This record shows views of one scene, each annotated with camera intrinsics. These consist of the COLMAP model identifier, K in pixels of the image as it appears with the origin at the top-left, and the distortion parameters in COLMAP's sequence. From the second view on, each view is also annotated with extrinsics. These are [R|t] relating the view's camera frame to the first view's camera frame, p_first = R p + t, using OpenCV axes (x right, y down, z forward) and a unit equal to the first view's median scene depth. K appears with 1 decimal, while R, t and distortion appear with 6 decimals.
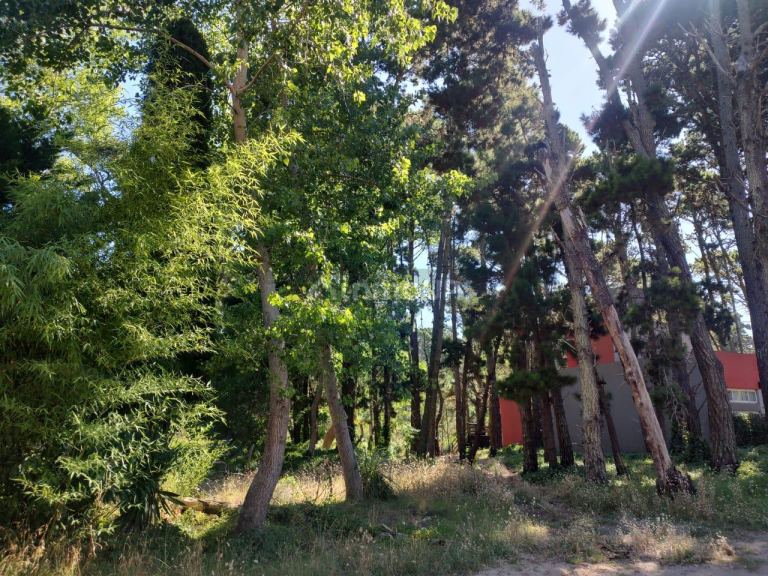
lens RADIAL K [[551.3, 0, 382.5], [0, 551.3, 282.5], [0, 0, 1]] dist [0.016922, -0.008202]
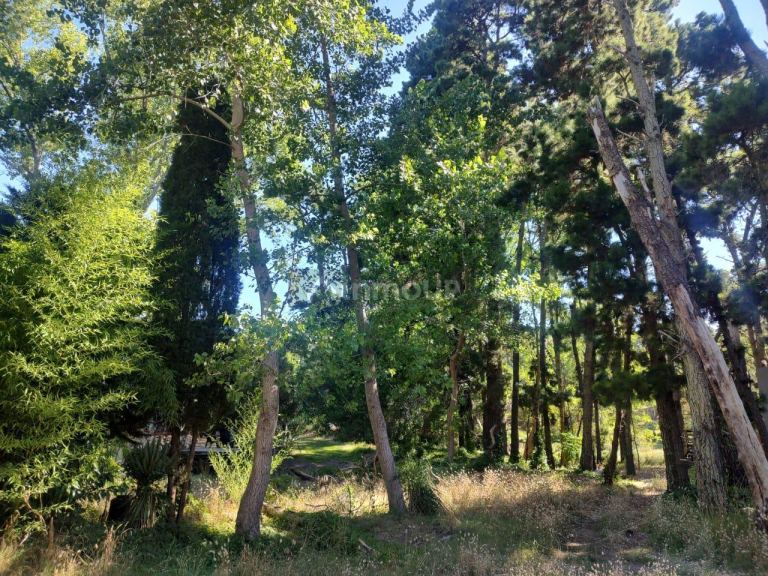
lens RADIAL K [[551.3, 0, 388.0], [0, 551.3, 284.6], [0, 0, 1]] dist [0.016922, -0.008202]
pose [[0.902181, -0.108224, -0.417561, 0.379868], [0.108344, 0.993836, -0.023496, 0.013830], [0.417530, -0.024043, 0.908345, 0.111681]]
